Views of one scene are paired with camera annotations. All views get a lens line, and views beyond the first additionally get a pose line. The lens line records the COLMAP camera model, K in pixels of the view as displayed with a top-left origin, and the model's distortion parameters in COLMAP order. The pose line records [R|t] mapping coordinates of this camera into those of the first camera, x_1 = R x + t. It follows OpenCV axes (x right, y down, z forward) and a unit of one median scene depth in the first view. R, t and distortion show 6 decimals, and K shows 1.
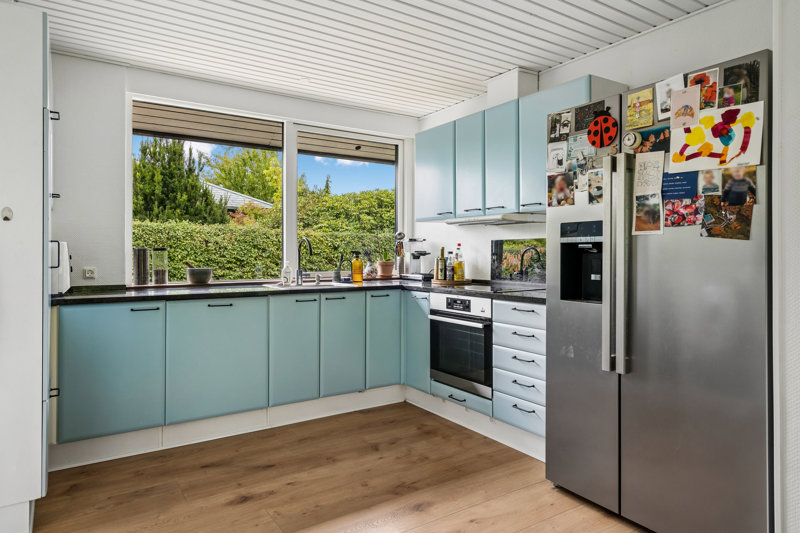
lens RADIAL K [[503.1, 0, 399.6], [0, 503.1, 249.9], [0, 0, 1]] dist [0.000488, -0.000106]
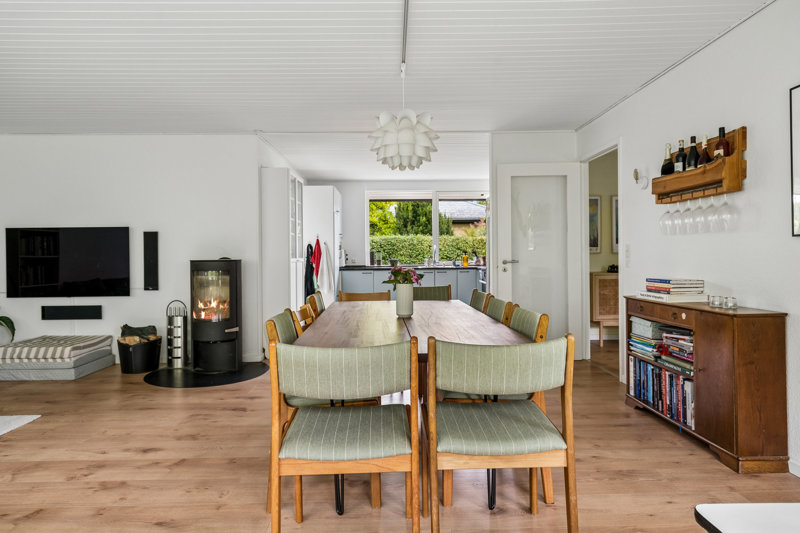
lens RADIAL K [[486.3, 0, 400.0], [0, 486.3, 266.5], [0, 0, 1]] dist [0.007546, 0.001086]
pose [[0.843831, 0.007392, -0.536559, 1.244917], [0.011387, 0.999433, 0.031676, -0.003360], [0.536489, -0.032839, 0.843268, -1.340970]]
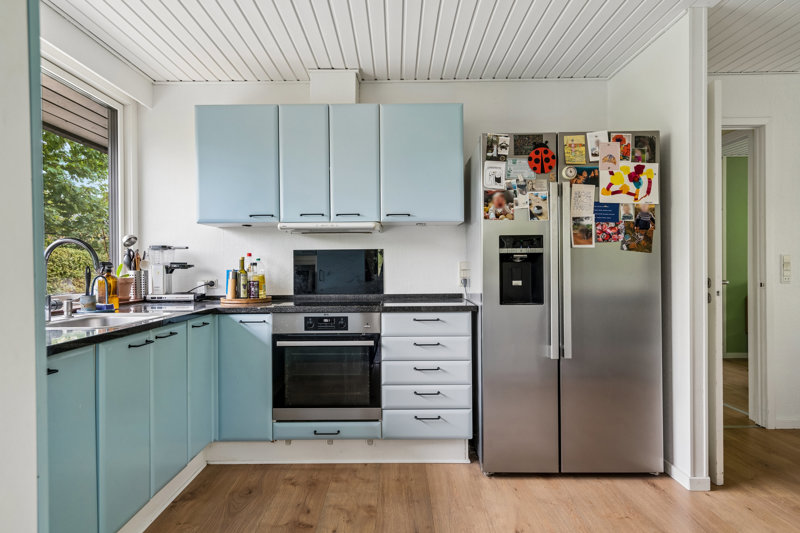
lens RADIAL K [[492.9, 0, 400.0], [0, 492.9, 266.5], [0, 0, 1]] dist [-0.000984, 0.000024]
pose [[0.550853, -0.006176, 0.834579, -0.761446], [0.002223, 0.999980, 0.005933, 0.008847], [-0.834599, -0.001413, 0.550856, 0.635544]]
